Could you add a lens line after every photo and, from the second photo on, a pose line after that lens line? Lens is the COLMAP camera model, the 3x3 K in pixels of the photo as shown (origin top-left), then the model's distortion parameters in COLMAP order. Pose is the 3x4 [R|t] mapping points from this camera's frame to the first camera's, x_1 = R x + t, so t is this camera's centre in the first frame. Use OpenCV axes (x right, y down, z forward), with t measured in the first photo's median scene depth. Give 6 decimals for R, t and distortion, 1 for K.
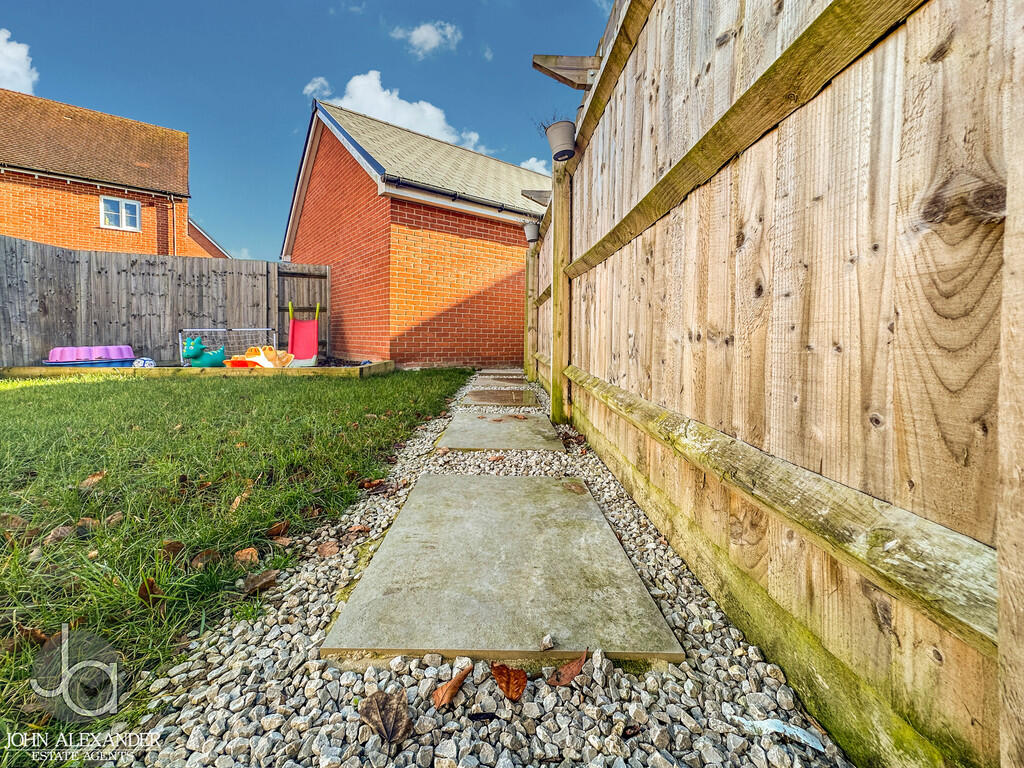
lens RADIAL K [[417.7, 0, 506.2], [0, 417.7, 349.8], [0, 0, 1]] dist [-0.000723, -0.000118]
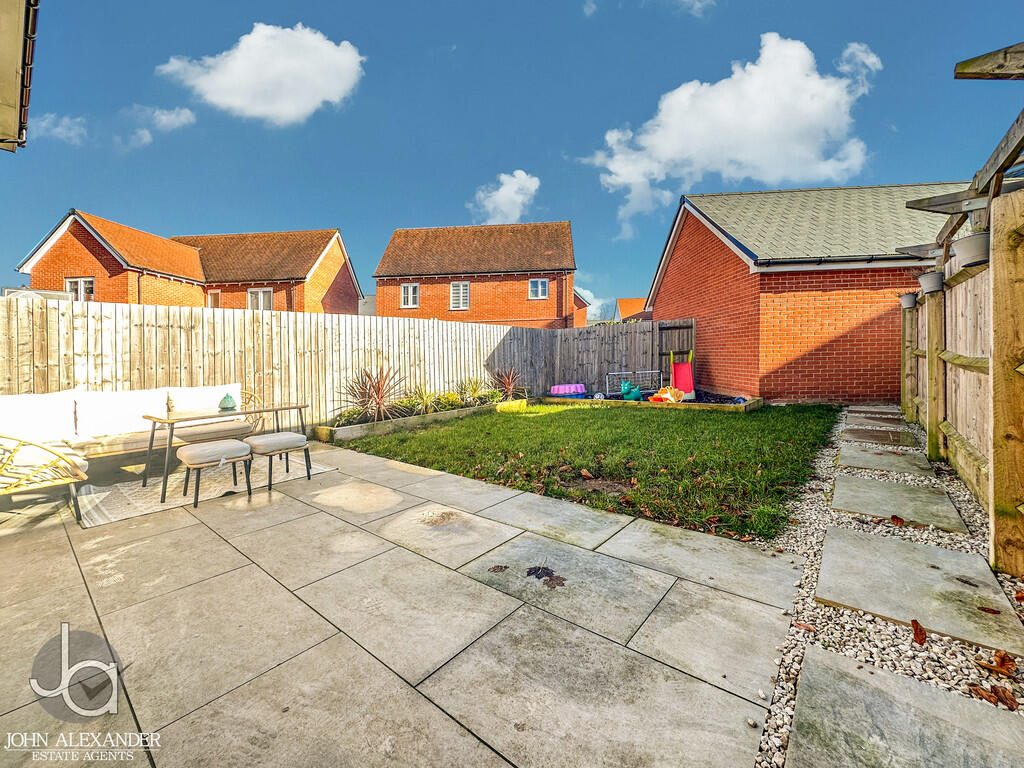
lens RADIAL K [[422.5, 0, 512.1], [0, 422.5, 368.3], [0, 0, 1]] dist [-0.000478, 0.000047]
pose [[0.763933, -0.012793, -0.645168, -0.019739], [0.016895, 0.999857, 0.000180, -0.075652], [0.645074, -0.011037, 0.764041, -0.473643]]
